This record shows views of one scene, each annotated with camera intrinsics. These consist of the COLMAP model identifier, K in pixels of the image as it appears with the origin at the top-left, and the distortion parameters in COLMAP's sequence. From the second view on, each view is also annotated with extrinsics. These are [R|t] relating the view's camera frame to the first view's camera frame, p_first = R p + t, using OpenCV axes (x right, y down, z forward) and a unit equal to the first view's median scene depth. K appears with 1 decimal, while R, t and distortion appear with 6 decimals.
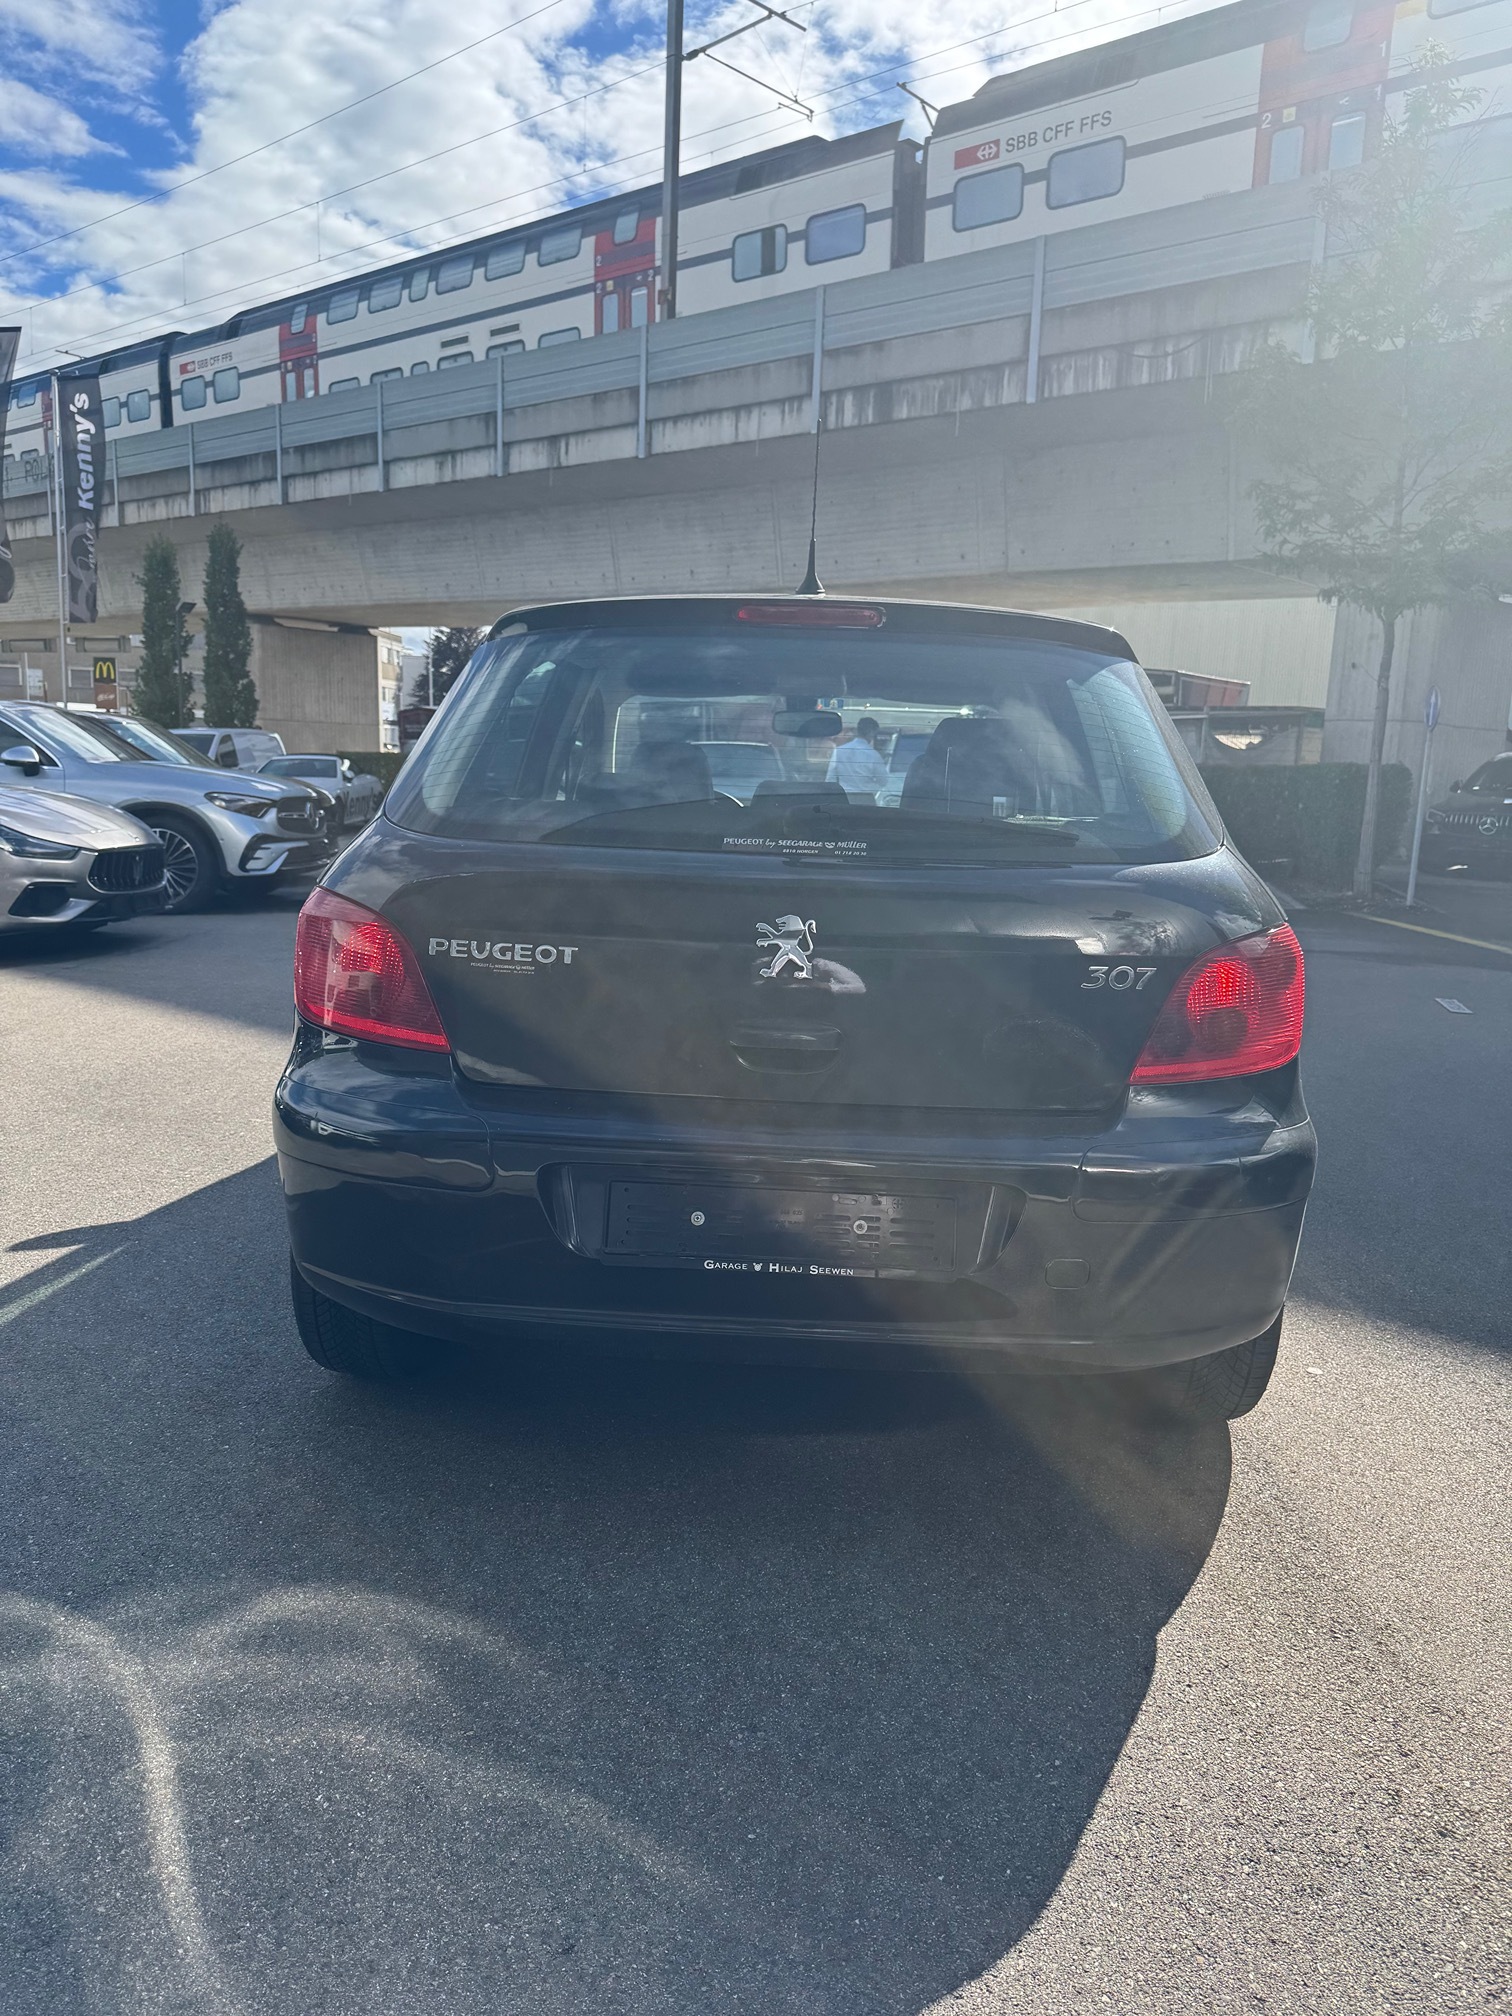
lens RADIAL K [[1430.9, 0, 750.0], [0, 1430.9, 1003.7], [0, 0, 1]] dist [0.008671, -0.006517]
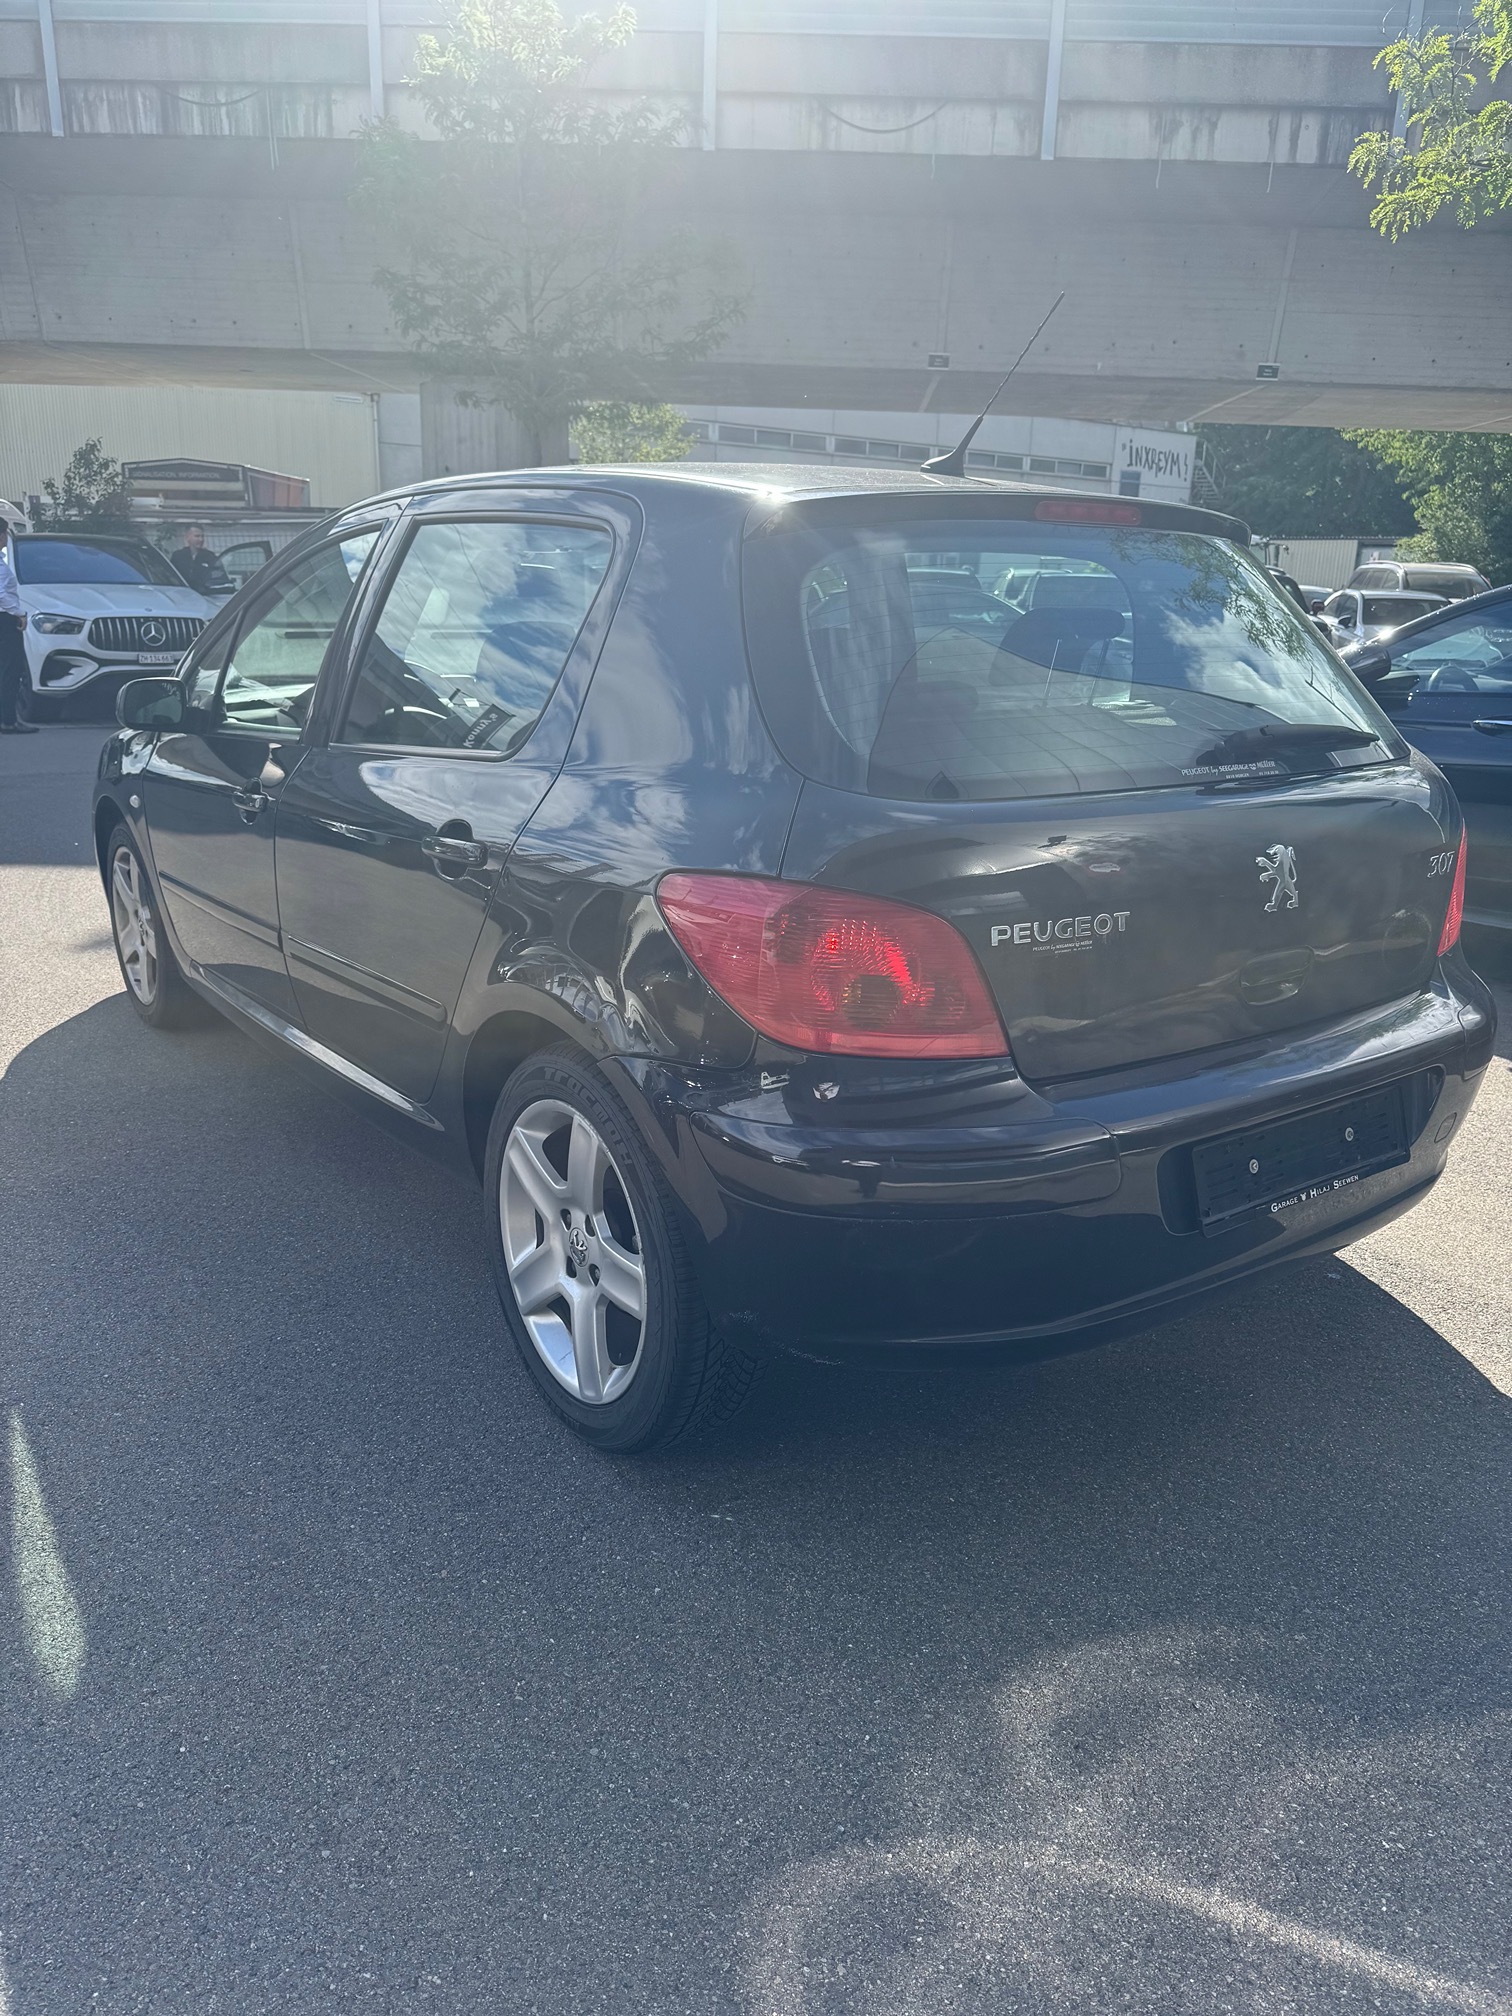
lens RADIAL K [[1430.9, 0, 750.0], [0, 1430.9, 1003.7], [0, 0, 1]] dist [0.008671, -0.006517]
pose [[0.781717, -0.197747, 0.591452, -0.467388], [0.115415, 0.977887, 0.174405, -0.091584], [-0.612861, -0.068073, 0.787253, 0.232465]]
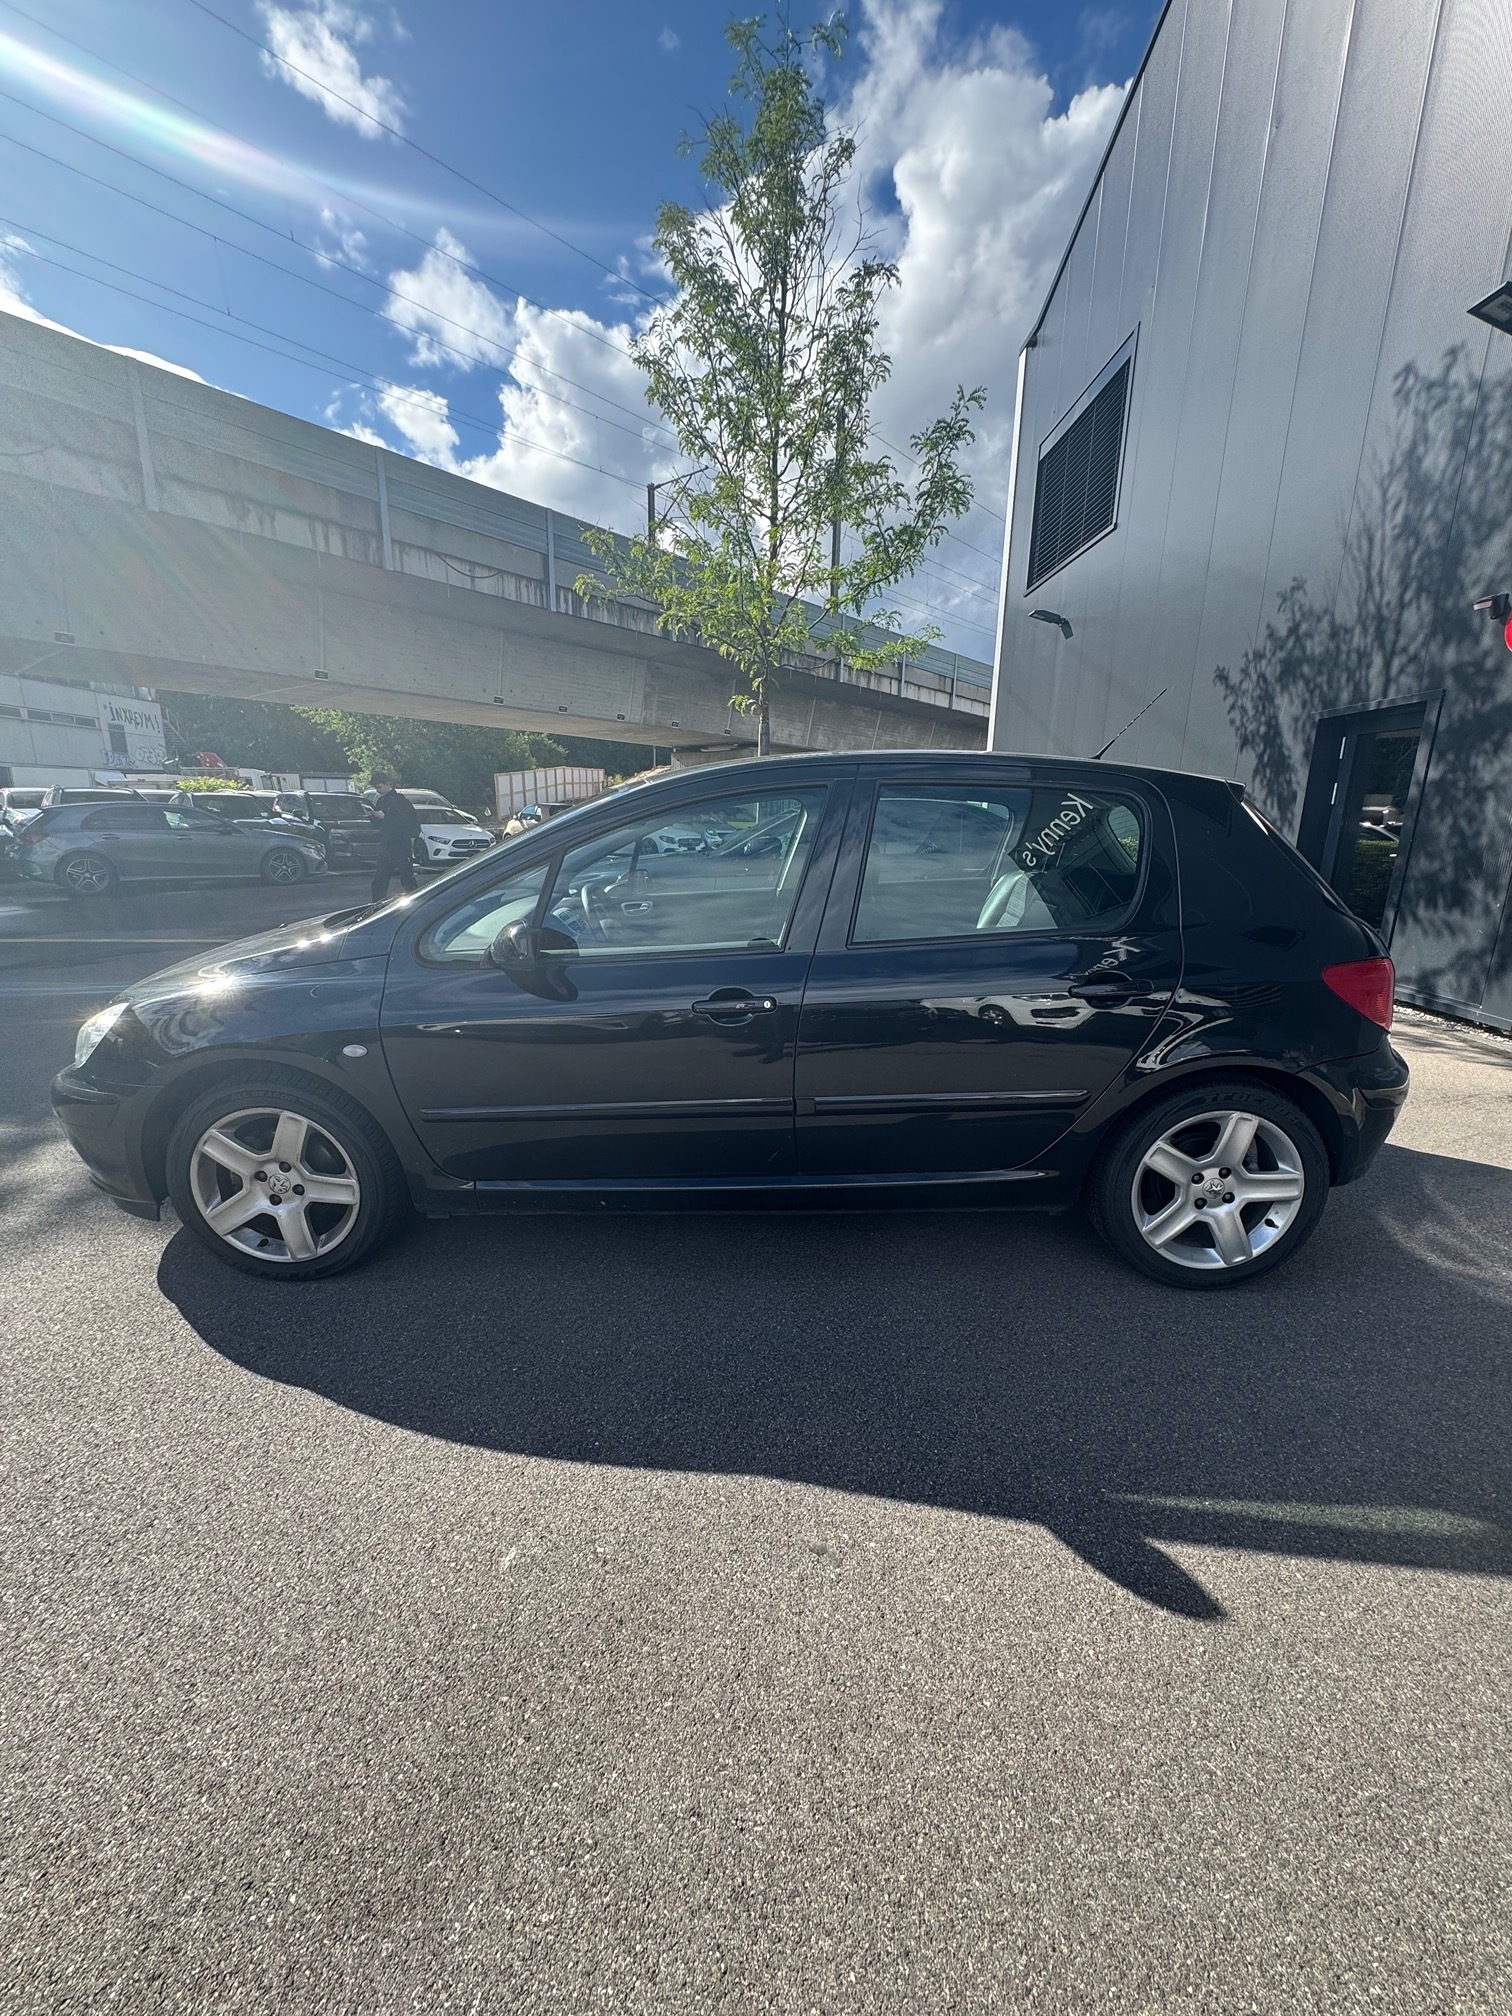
lens RADIAL K [[794.1, 0, 756.0], [0, 794.1, 1008.0], [0, 0, 1]] dist [-0.000651, -0.000104]
pose [[-0.032725, -0.280804, 0.959207, -0.708024], [0.160596, 0.945773, 0.282350, -0.242794], [-0.986478, 0.163284, 0.014145, 1.025510]]
